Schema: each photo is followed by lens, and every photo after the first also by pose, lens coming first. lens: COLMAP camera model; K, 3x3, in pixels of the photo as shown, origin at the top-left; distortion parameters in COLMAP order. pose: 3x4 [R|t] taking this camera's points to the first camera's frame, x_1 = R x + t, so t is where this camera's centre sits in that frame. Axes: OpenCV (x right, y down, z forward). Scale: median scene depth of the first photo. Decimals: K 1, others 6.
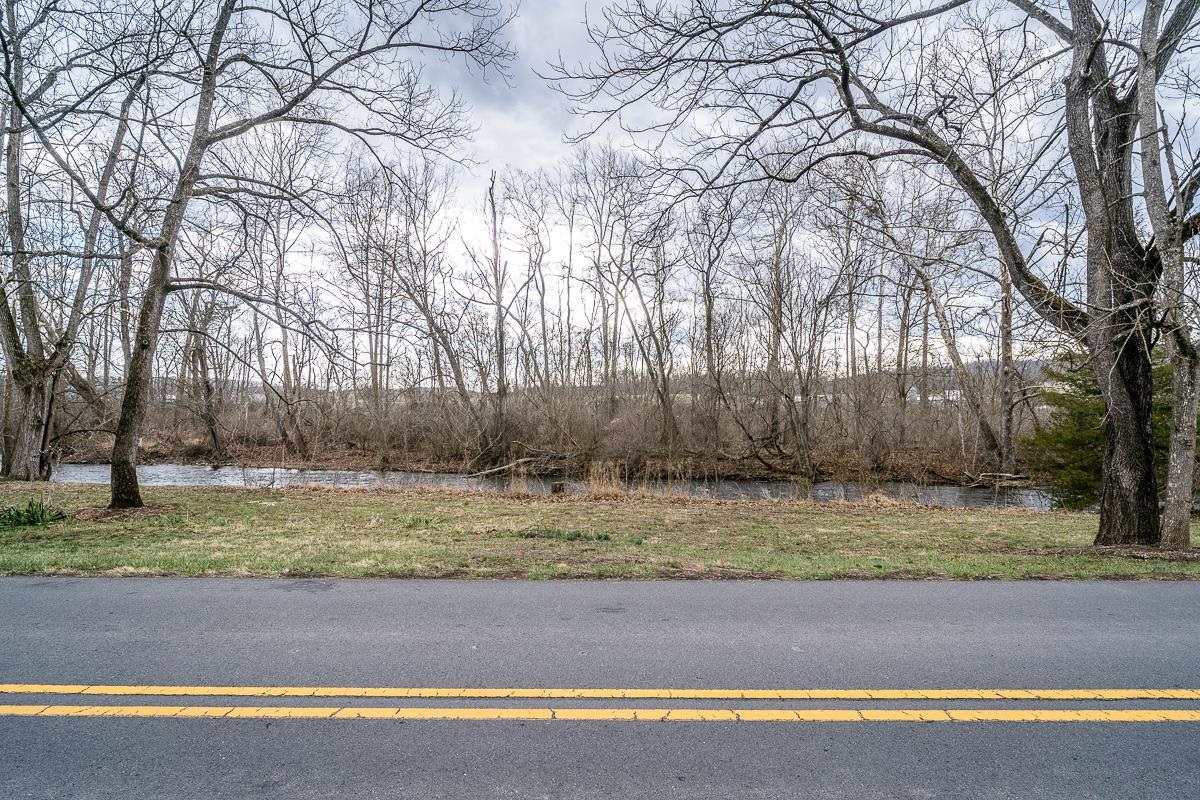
lens RADIAL K [[621.0, 0, 602.4], [0, 621.0, 405.6], [0, 0, 1]] dist [0.002047, 0.000733]
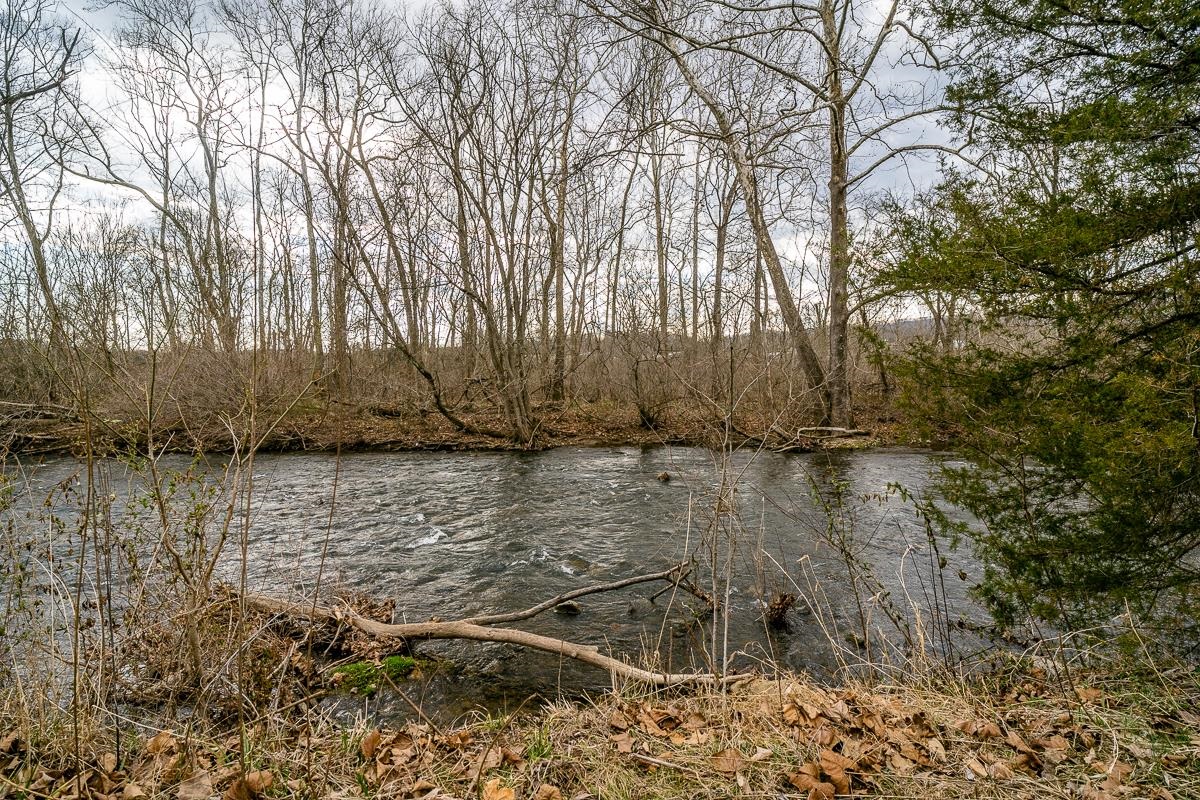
lens RADIAL K [[635.7, 0, 582.0], [0, 635.7, 378.9], [0, 0, 1]] dist [-0.000850, -0.000128]
pose [[0.983639, -0.011427, 0.179785, 0.264019], [0.007847, 0.999757, 0.020611, 0.042616], [-0.179977, -0.018863, 0.983490, 0.391564]]
